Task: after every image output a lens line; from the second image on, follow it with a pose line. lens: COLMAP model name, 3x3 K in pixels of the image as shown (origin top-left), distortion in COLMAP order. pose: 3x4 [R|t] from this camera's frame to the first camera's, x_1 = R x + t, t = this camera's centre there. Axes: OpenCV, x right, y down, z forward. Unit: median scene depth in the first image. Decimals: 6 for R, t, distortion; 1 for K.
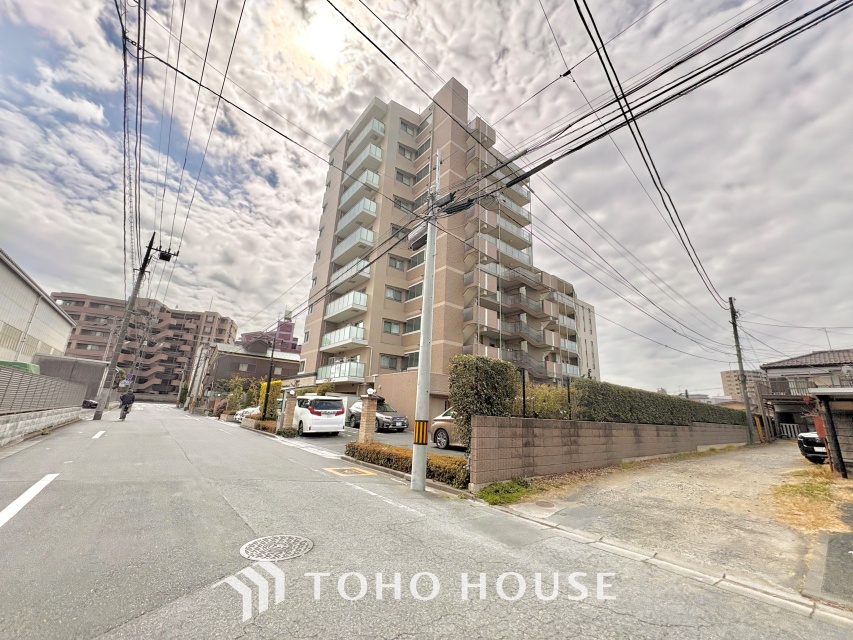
lens RADIAL K [[345.4, 0, 433.6], [0, 345.4, 320.9], [0, 0, 1]] dist [0.000350, -0.000762]
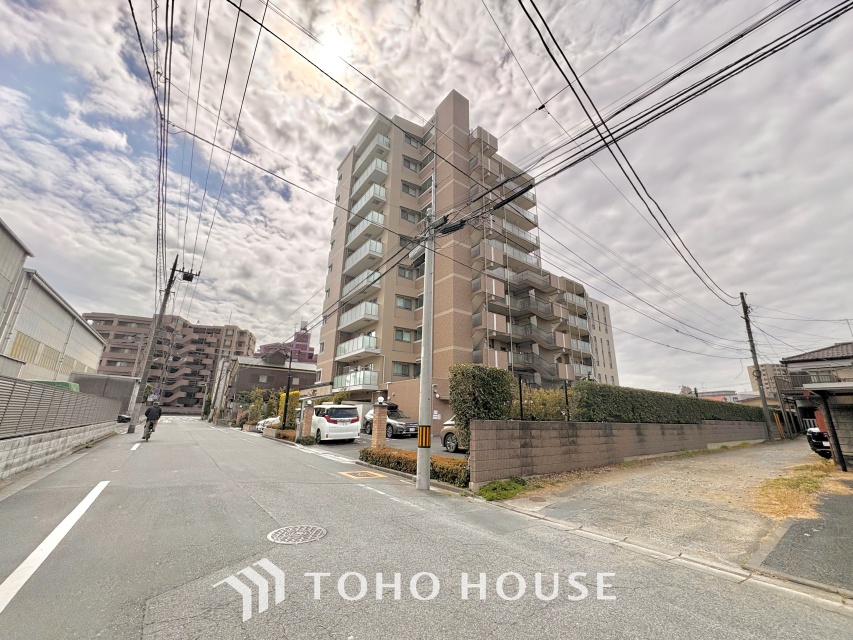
lens RADIAL K [[345.4, 0, 434.6], [0, 345.4, 317.6], [0, 0, 1]] dist [0.000350, -0.000762]
pose [[0.998475, -0.038986, -0.039086, 0.012145], [0.038092, 0.999001, -0.023351, -0.005827], [0.039957, 0.021826, 0.998963, -0.022156]]
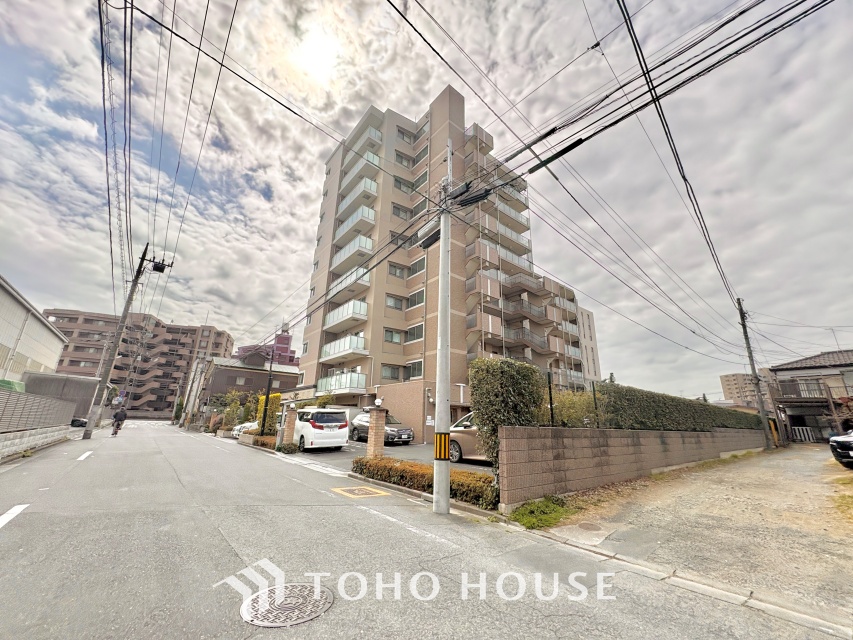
lens RADIAL K [[345.4, 0, 432.2], [0, 345.4, 323.3], [0, 0, 1]] dist [0.000350, -0.000762]
pose [[0.999761, -0.021058, 0.005954, -0.013591], [0.021187, 0.999525, -0.022388, 0.005398], [-0.005480, 0.022509, 0.999732, 0.022883]]
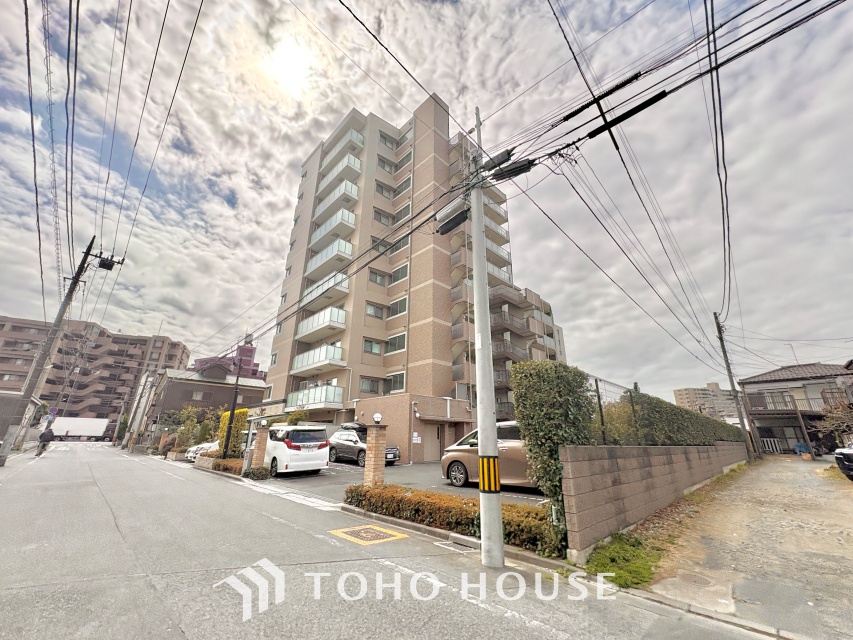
lens RADIAL K [[345.4, 0, 431.5], [0, 345.4, 324.8], [0, 0, 1]] dist [0.000350, -0.000762]
pose [[0.995312, -0.006169, 0.096521, -0.048132], [0.011819, 0.998242, -0.058073, 0.013940], [-0.095993, 0.058942, 0.993635, 0.069374]]
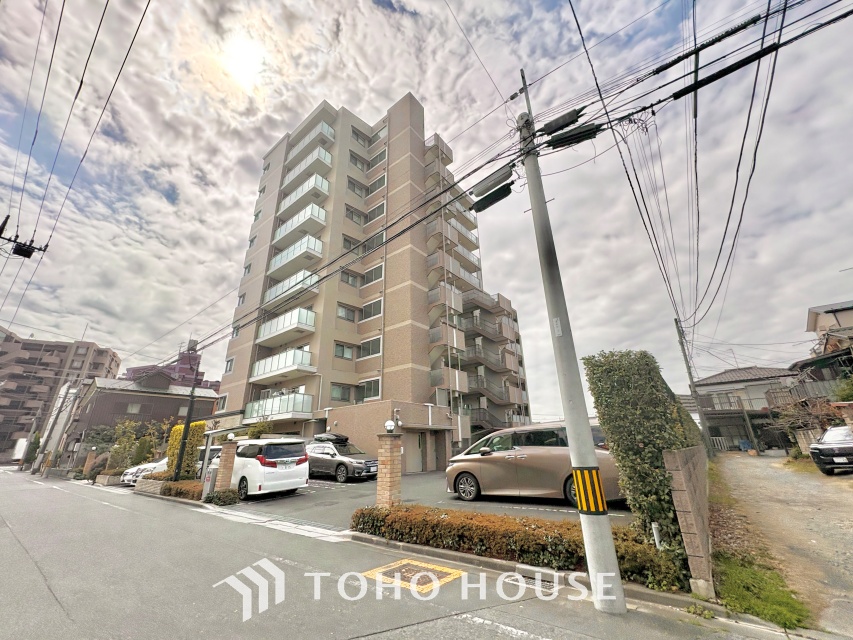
lens RADIAL K [[345.4, 0, 431.9], [0, 345.4, 326.7], [0, 0, 1]] dist [0.000350, -0.000762]
pose [[0.974824, 0.003924, 0.222941, -0.090571], [0.012880, 0.997185, -0.073872, 0.021613], [-0.222603, 0.074884, 0.972029, 0.111801]]
